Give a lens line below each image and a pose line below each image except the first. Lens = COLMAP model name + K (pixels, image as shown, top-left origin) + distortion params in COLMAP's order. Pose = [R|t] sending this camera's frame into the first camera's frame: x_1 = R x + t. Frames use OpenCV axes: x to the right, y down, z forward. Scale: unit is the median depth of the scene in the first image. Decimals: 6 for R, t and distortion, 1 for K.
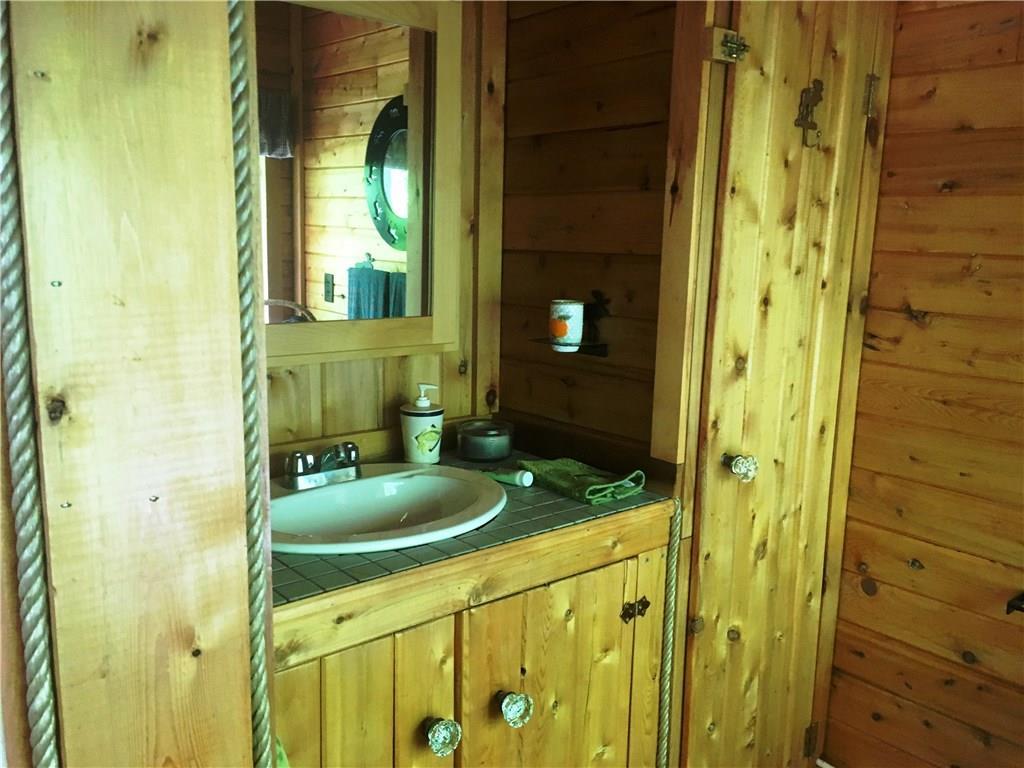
lens RADIAL K [[885.2, 0, 512.8], [0, 885.2, 386.2], [0, 0, 1]] dist [0.055737, -0.039873]
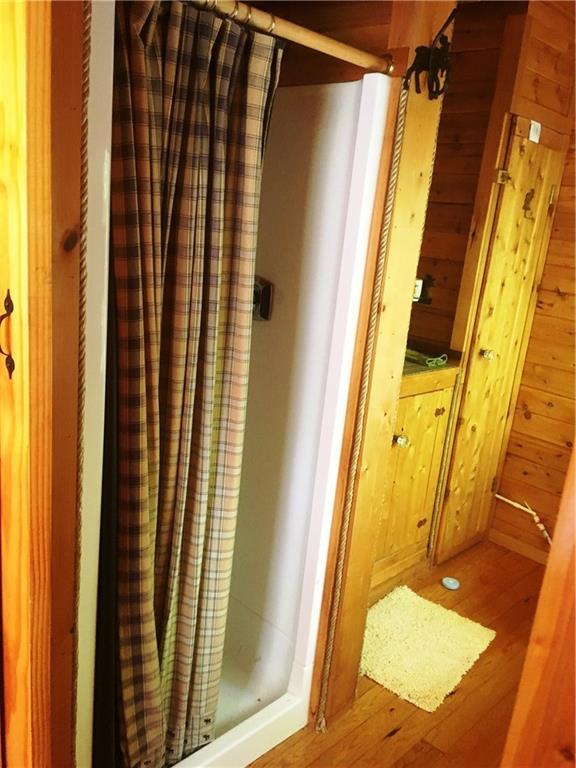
lens RADIAL K [[663.9, 0, 287.3], [0, 663.9, 383.9], [0, 0, 1]] dist [0.055737, -0.039873]
pose [[0.993832, 0.050879, 0.098534, -0.421949], [-0.059381, 0.994578, 0.085371, 0.045754], [-0.093656, -0.090696, 0.991465, -0.681159]]
